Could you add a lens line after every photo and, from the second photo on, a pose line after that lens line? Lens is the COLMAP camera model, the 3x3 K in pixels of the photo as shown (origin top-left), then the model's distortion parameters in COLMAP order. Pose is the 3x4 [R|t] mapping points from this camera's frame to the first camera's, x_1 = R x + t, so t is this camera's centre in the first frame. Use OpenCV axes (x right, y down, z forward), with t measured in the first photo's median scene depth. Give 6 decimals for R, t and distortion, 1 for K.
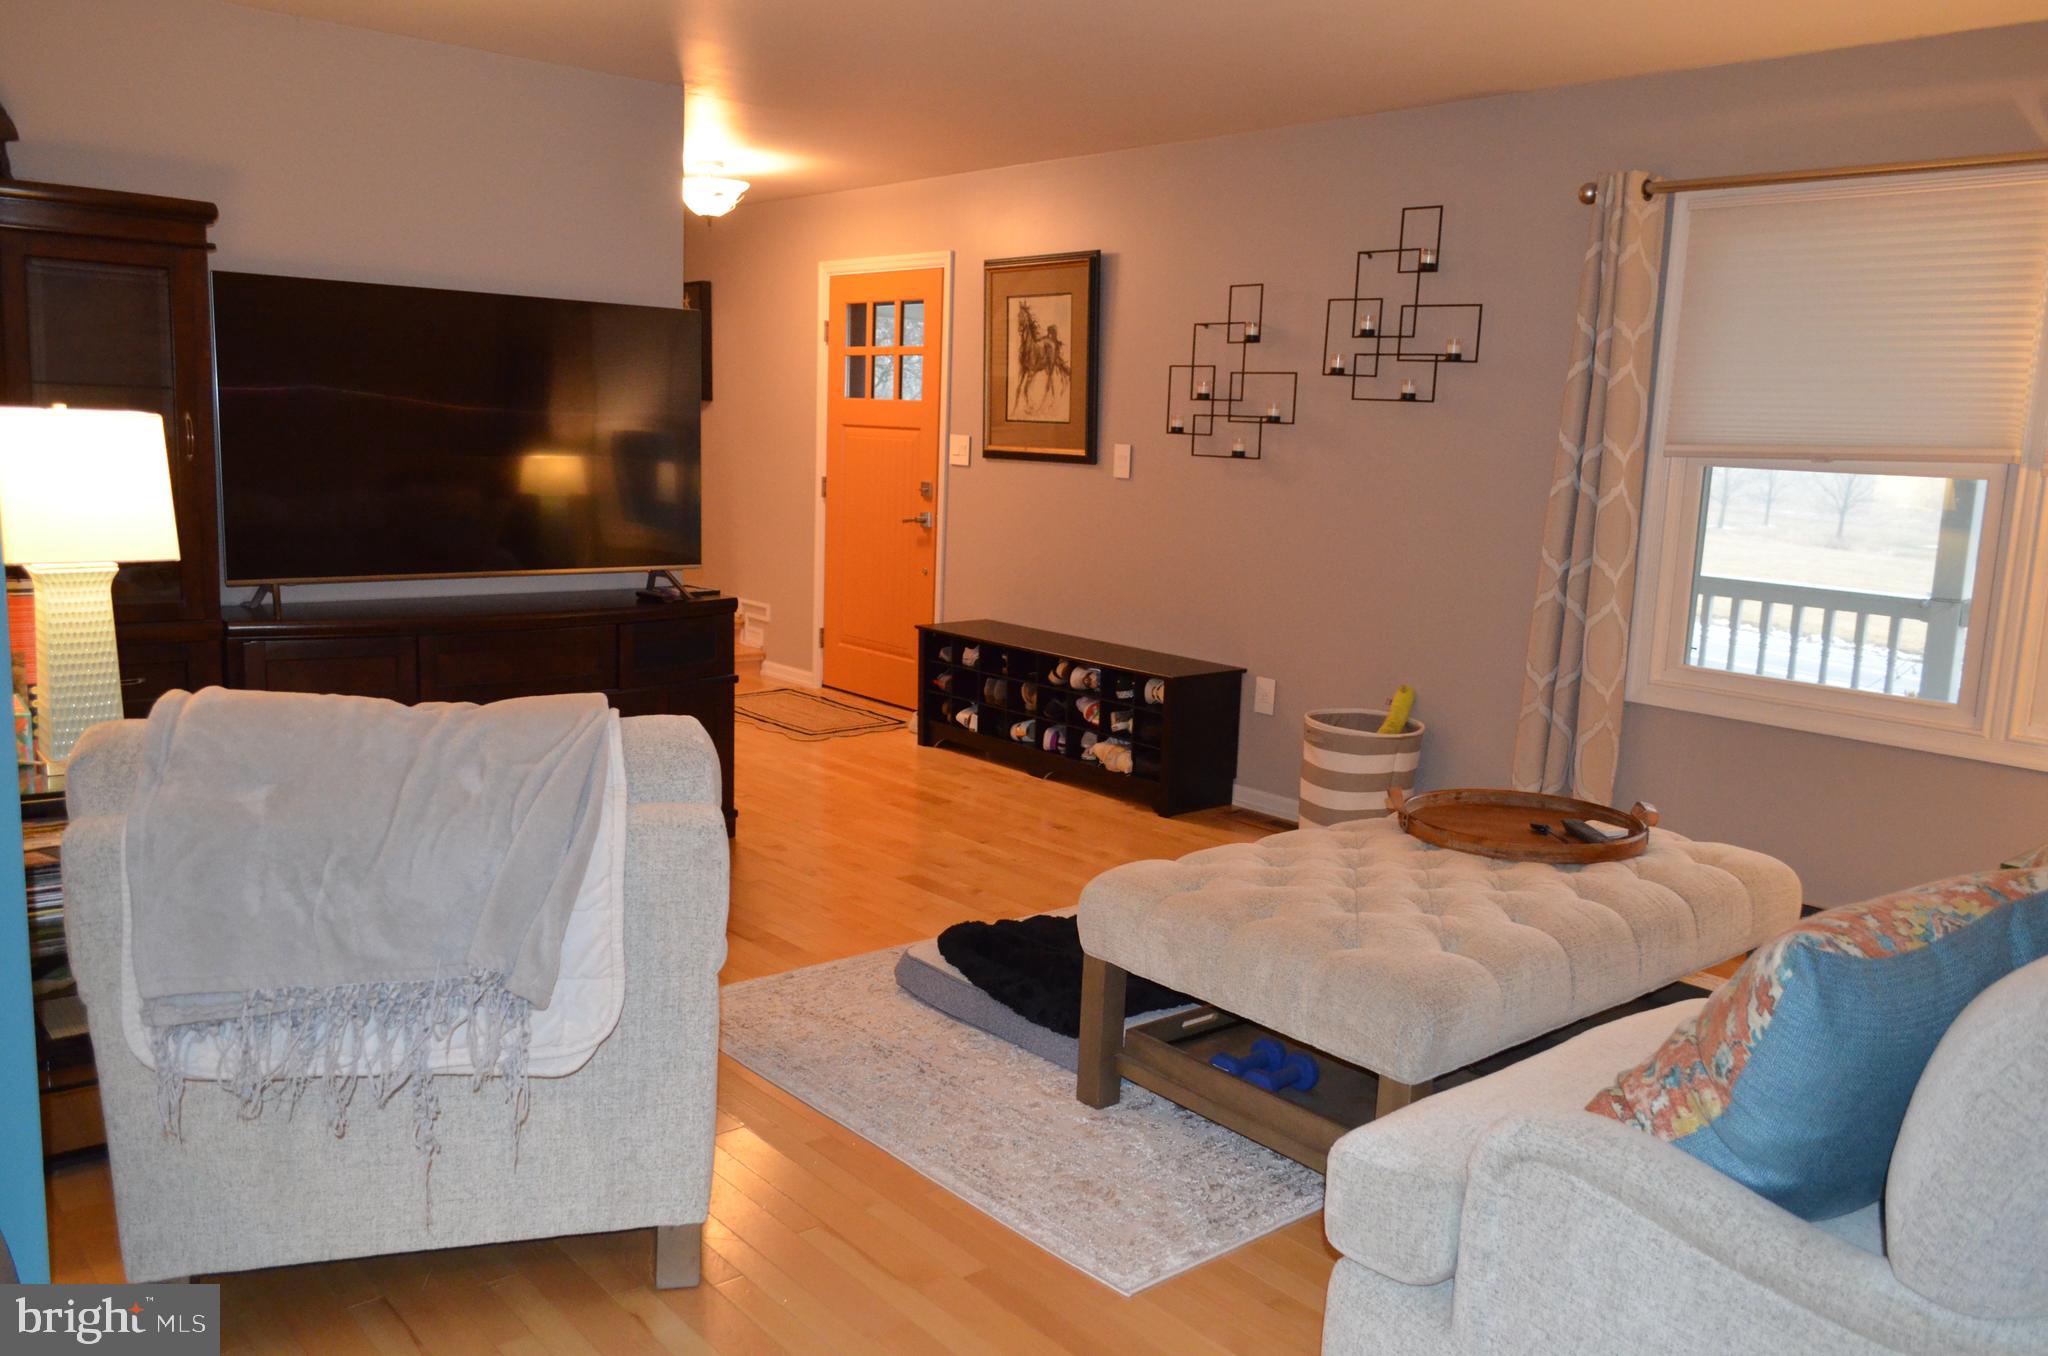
lens RADIAL K [[1589.2, 0, 1024.0], [0, 1589.2, 678.0], [0, 0, 1]] dist [0.005394, 0.002421]
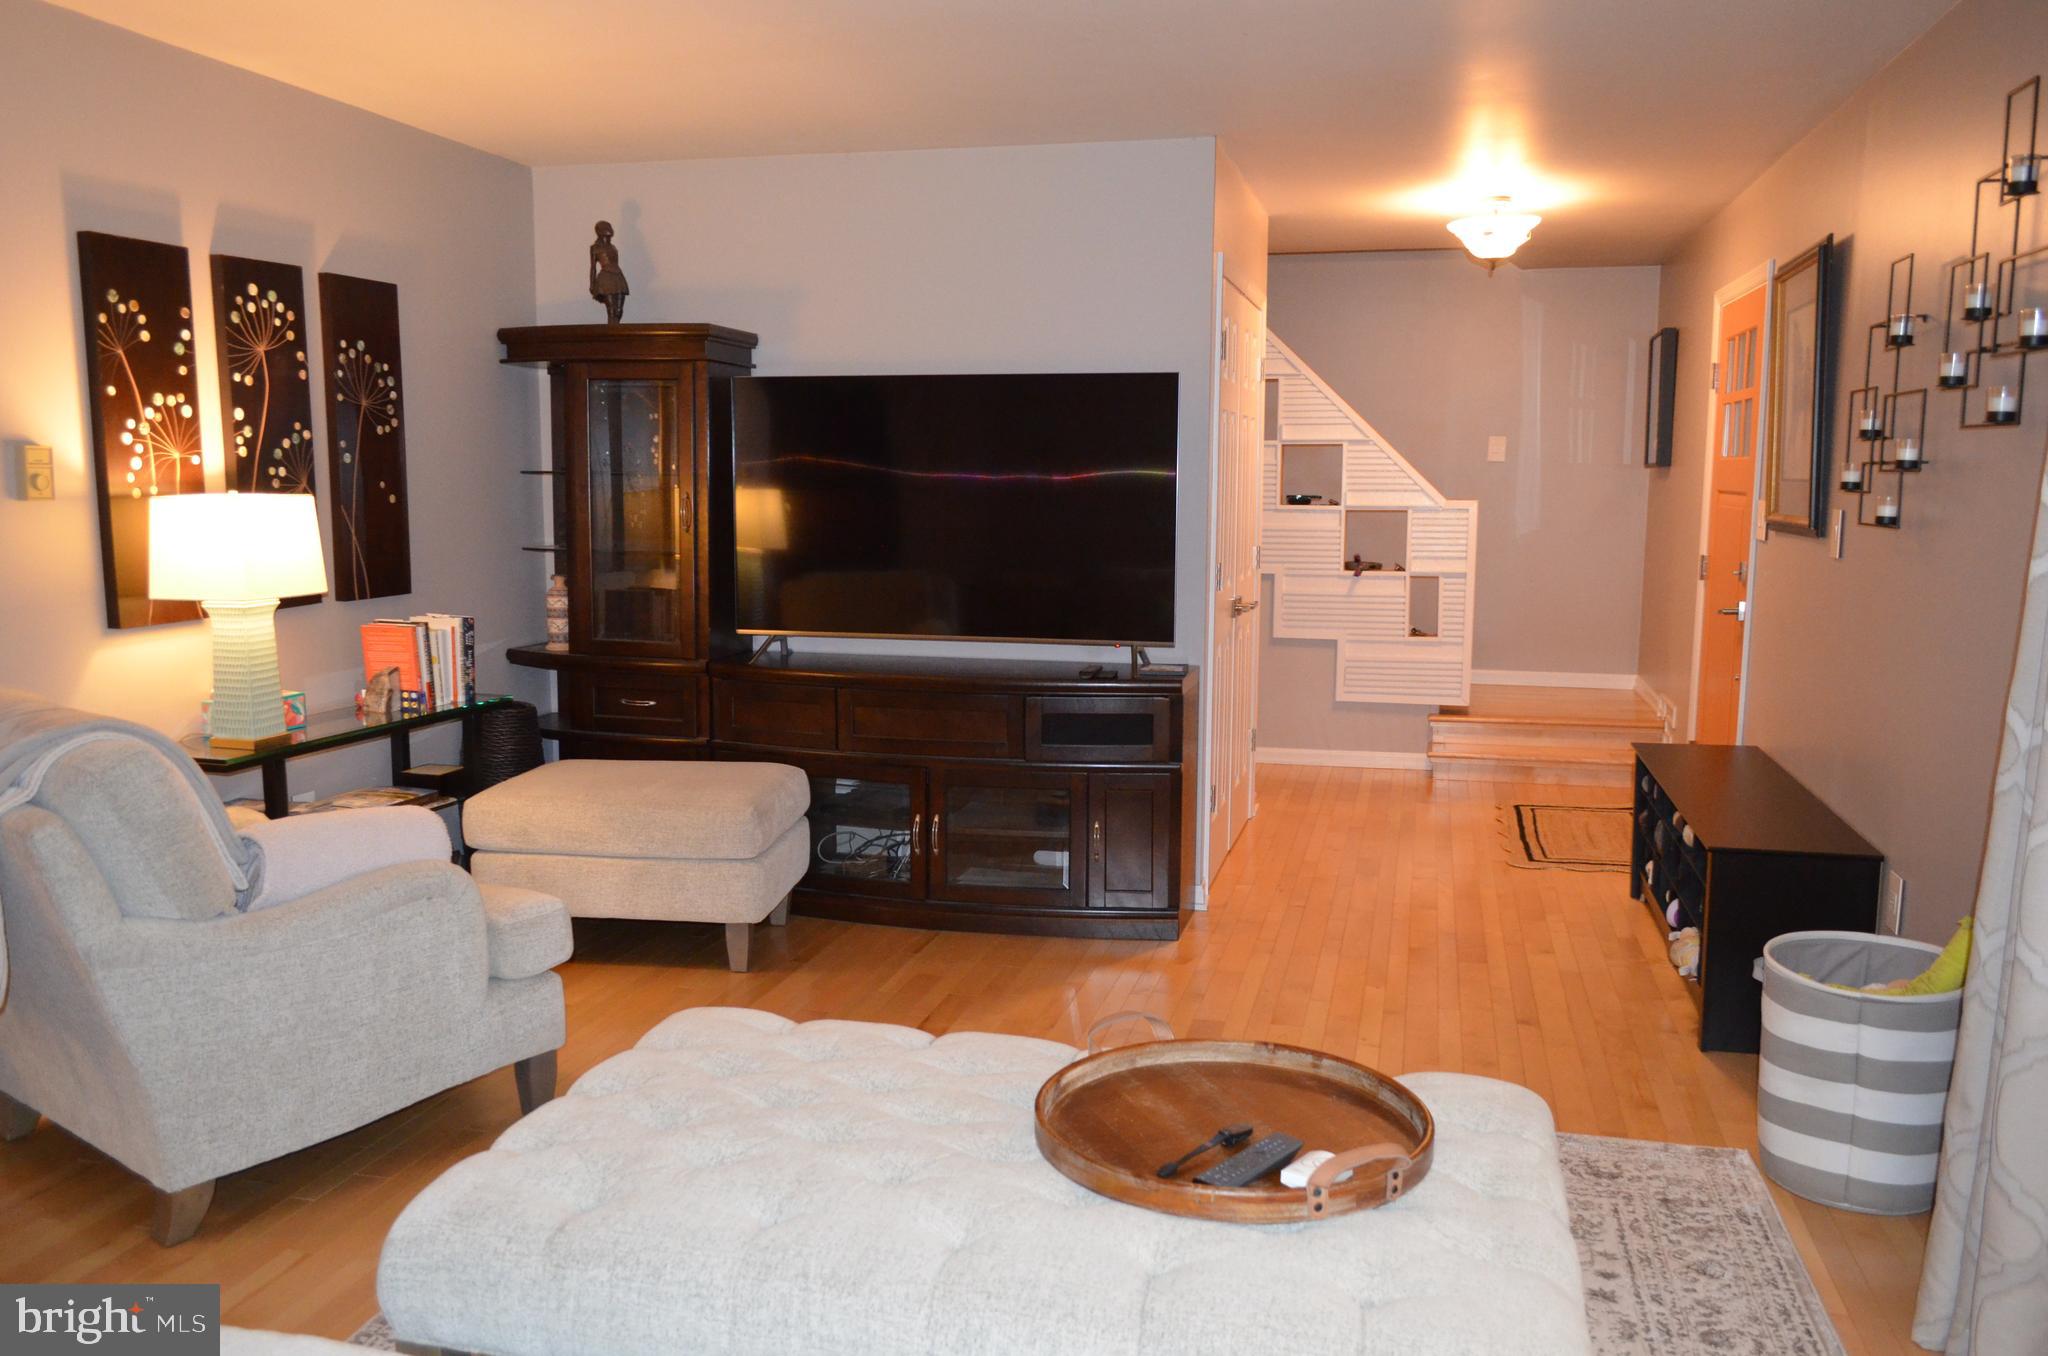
lens RADIAL K [[1589.2, 0, 1024.0], [0, 1589.2, 678.0], [0, 0, 1]] dist [0.005394, 0.002421]
pose [[0.569352, 0.076073, -0.818567, 0.615358], [-0.115605, 0.993224, 0.011895, -0.062727], [0.813925, 0.087858, 0.574289, 0.462803]]
